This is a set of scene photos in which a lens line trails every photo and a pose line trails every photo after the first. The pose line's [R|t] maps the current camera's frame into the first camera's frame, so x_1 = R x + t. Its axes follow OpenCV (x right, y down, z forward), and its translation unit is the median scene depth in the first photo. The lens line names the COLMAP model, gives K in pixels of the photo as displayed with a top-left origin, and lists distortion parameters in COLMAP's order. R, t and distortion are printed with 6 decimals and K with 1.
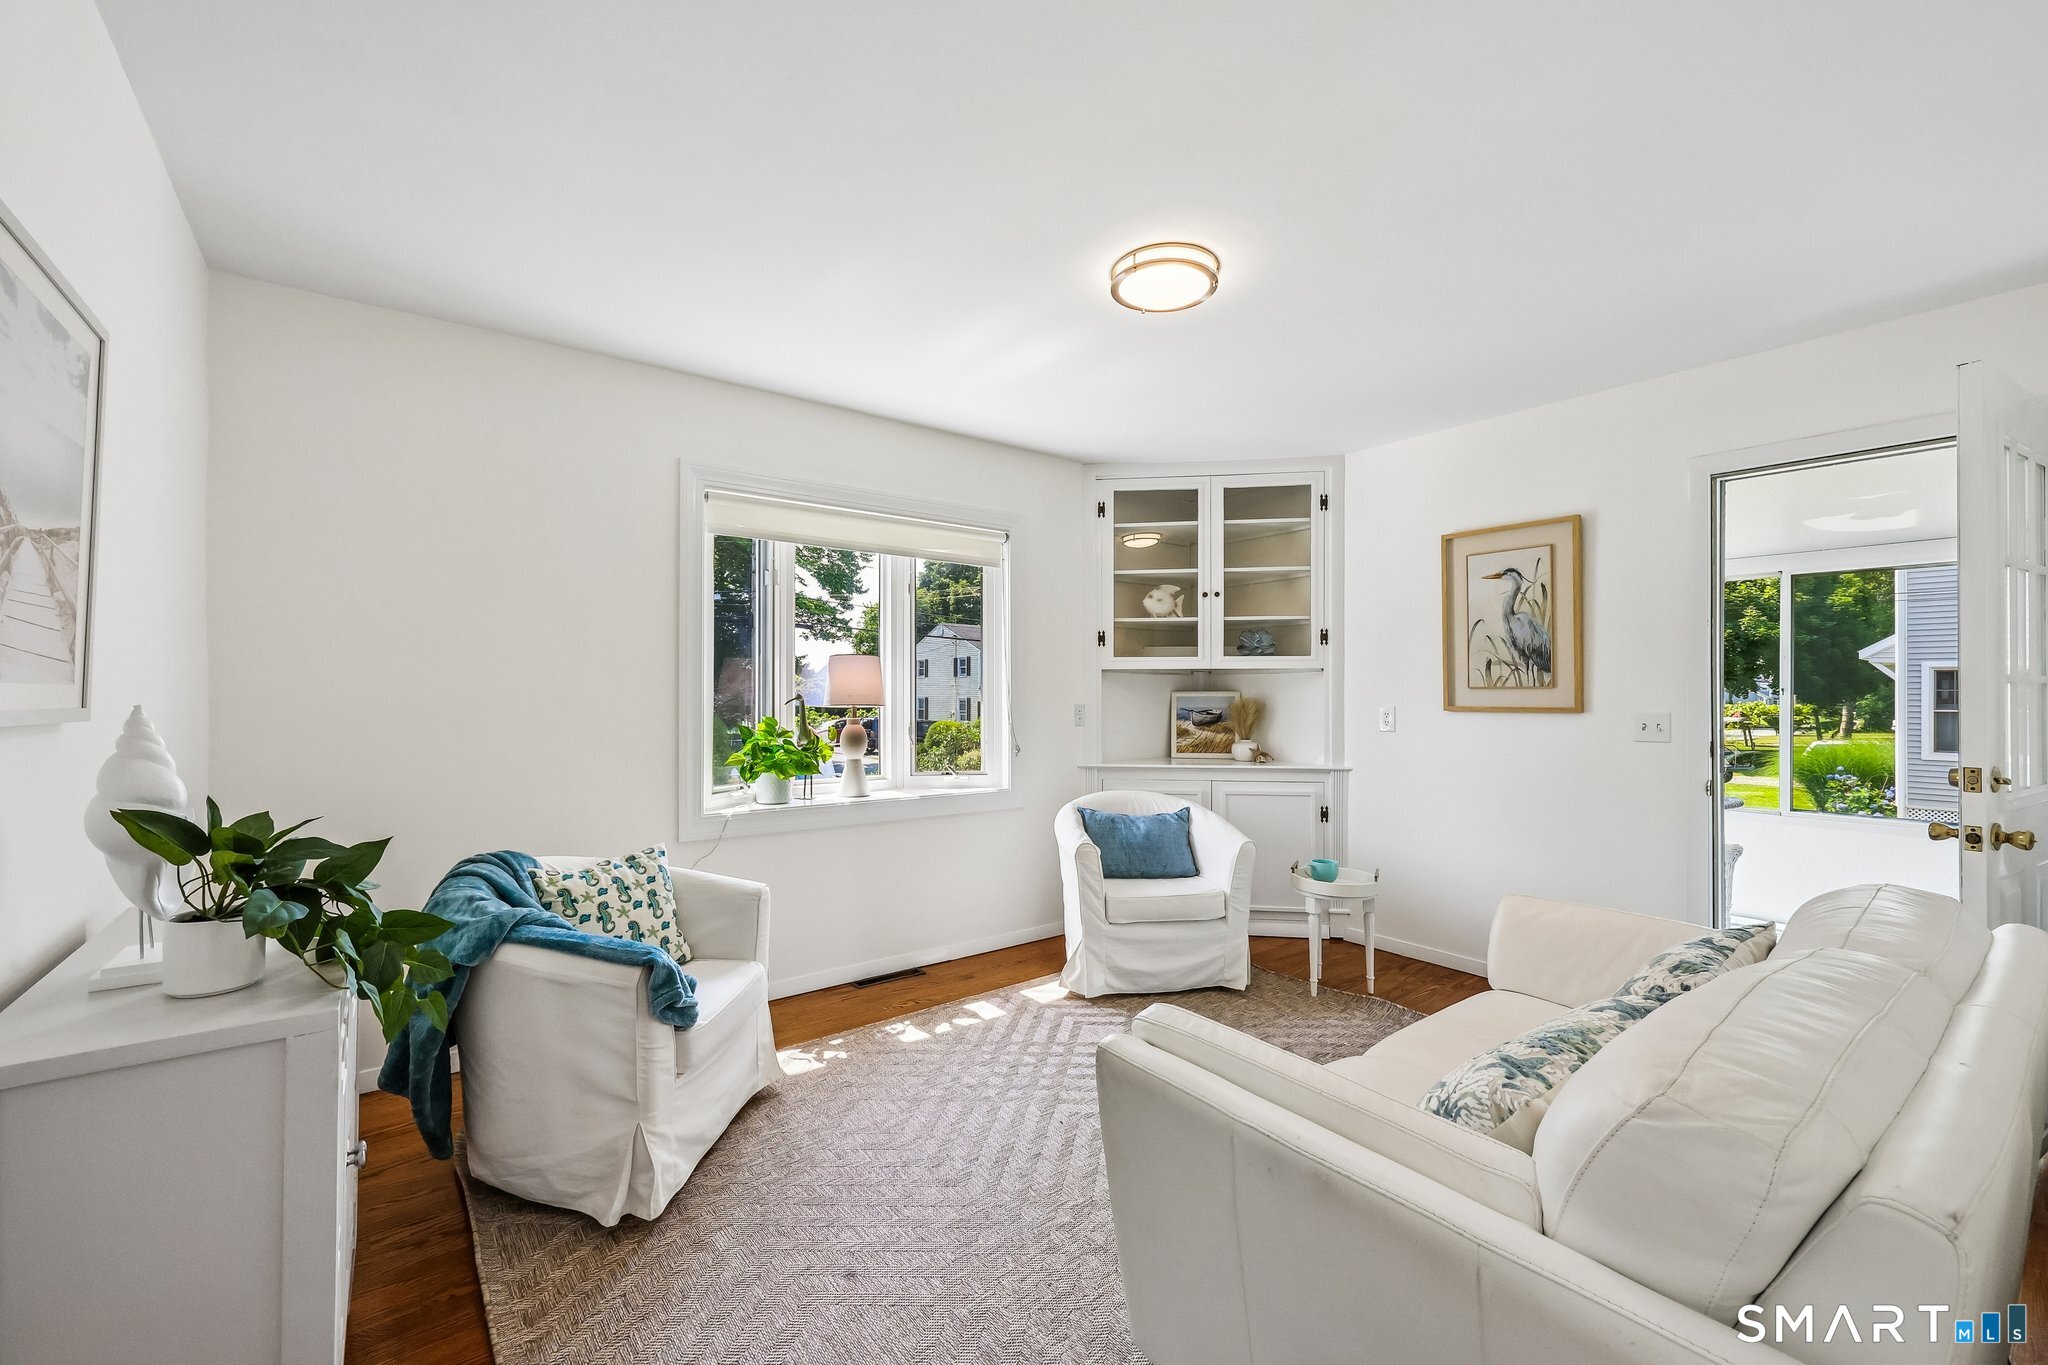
lens RADIAL K [[840.8, 0, 1026.5], [0, 840.8, 691.6], [0, 0, 1]] dist [-0.000442, -0.000081]
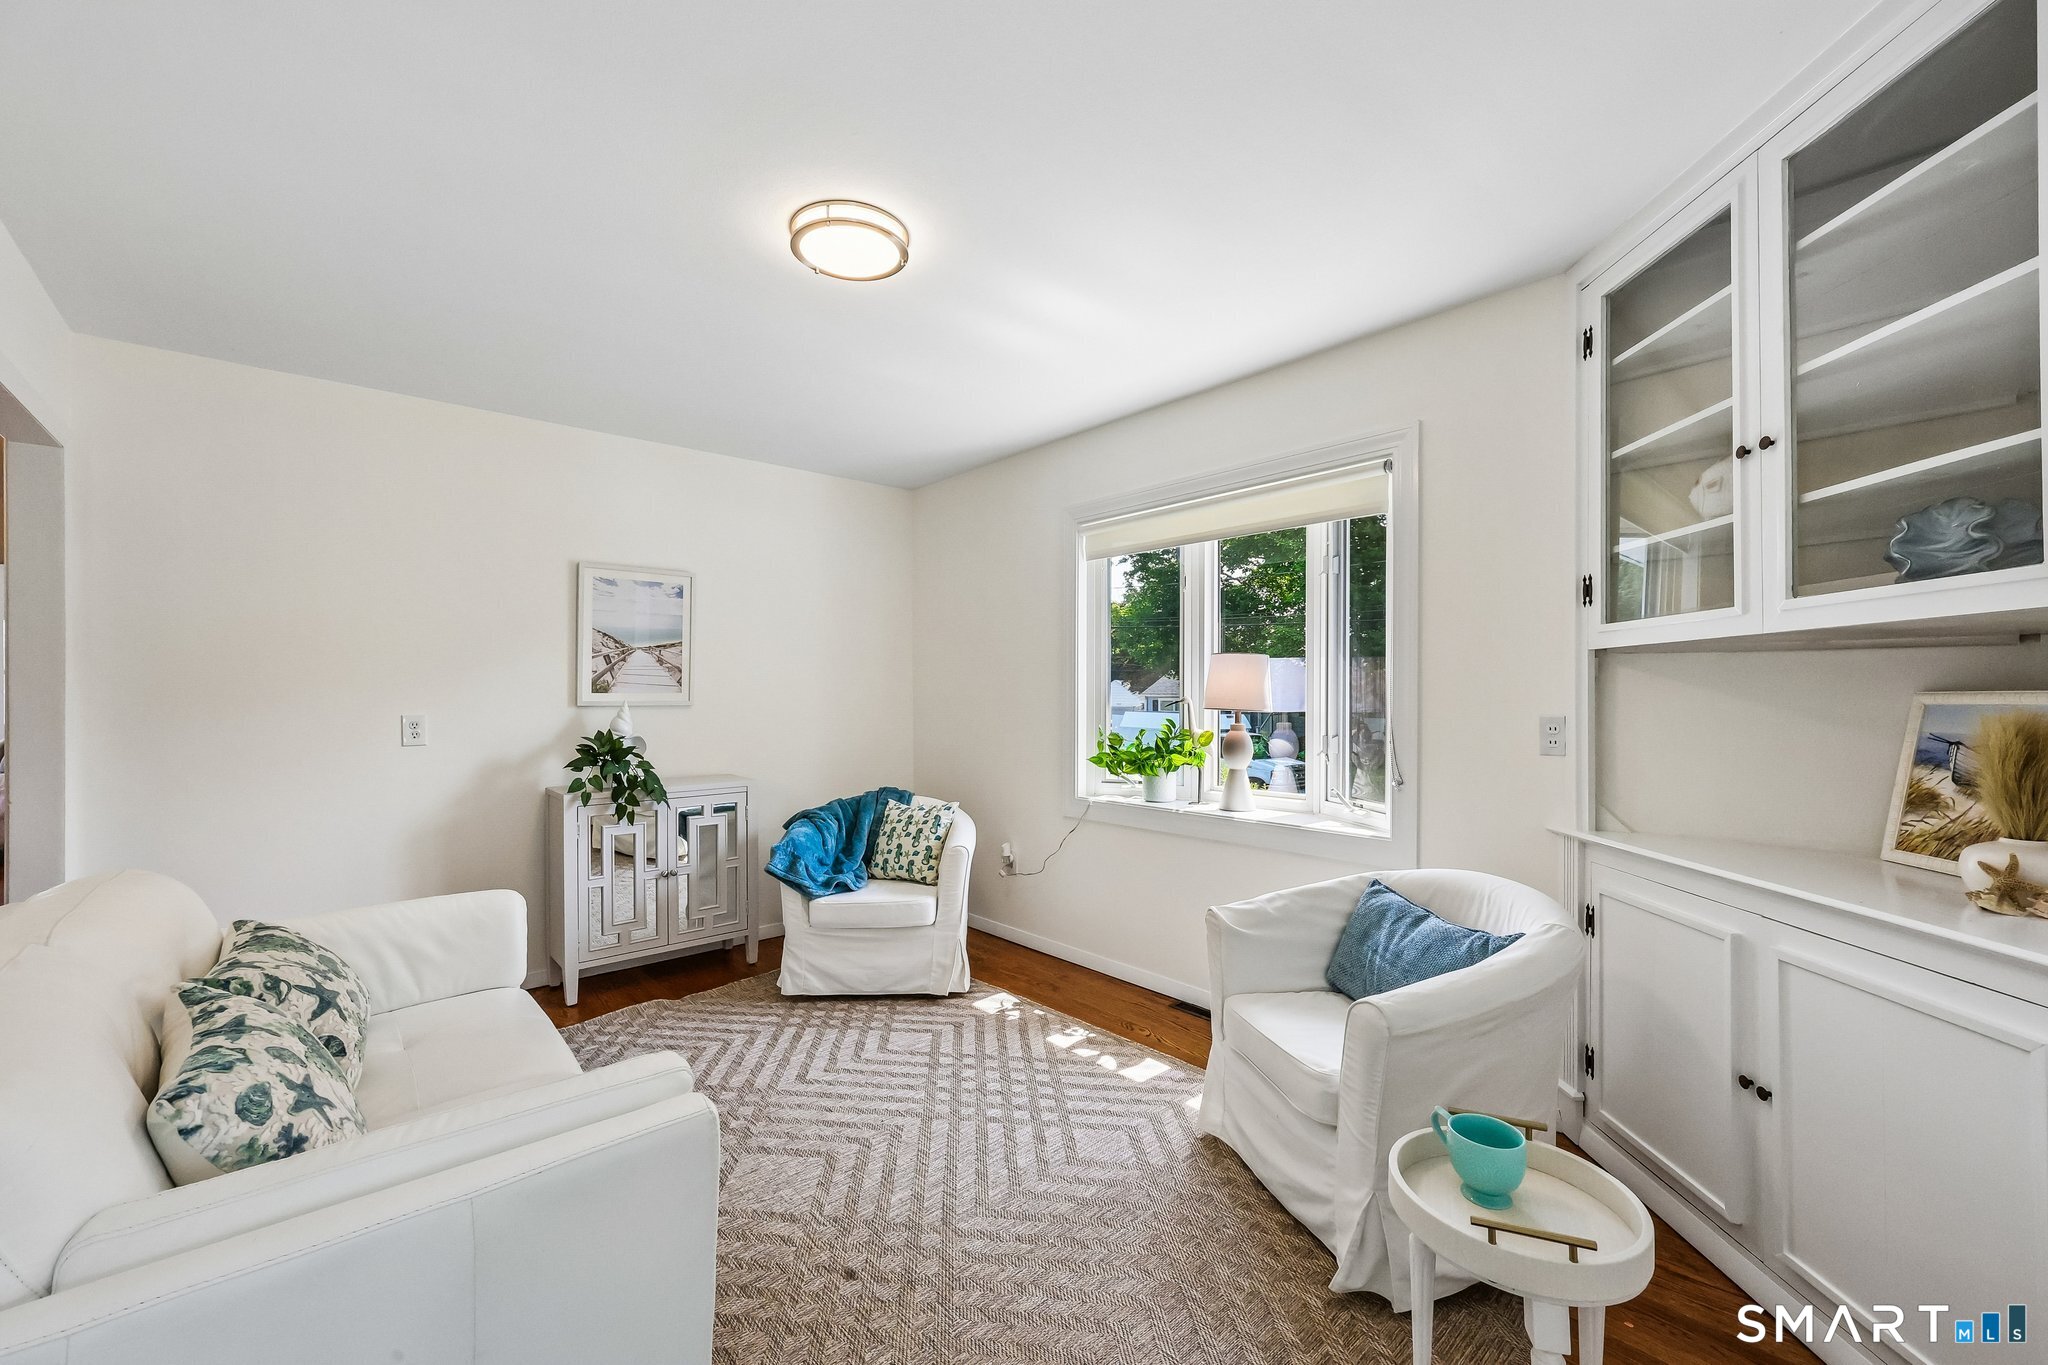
lens RADIAL K [[840.8, 0, 1026.5], [0, 840.8, 691.6], [0, 0, 1]] dist [-0.000442, -0.000081]
pose [[0.052533, -0.004109, -0.998611, 0.598545], [0.002750, 0.999988, -0.003970, 0.000420], [0.998615, -0.002538, 0.052543, 0.633681]]
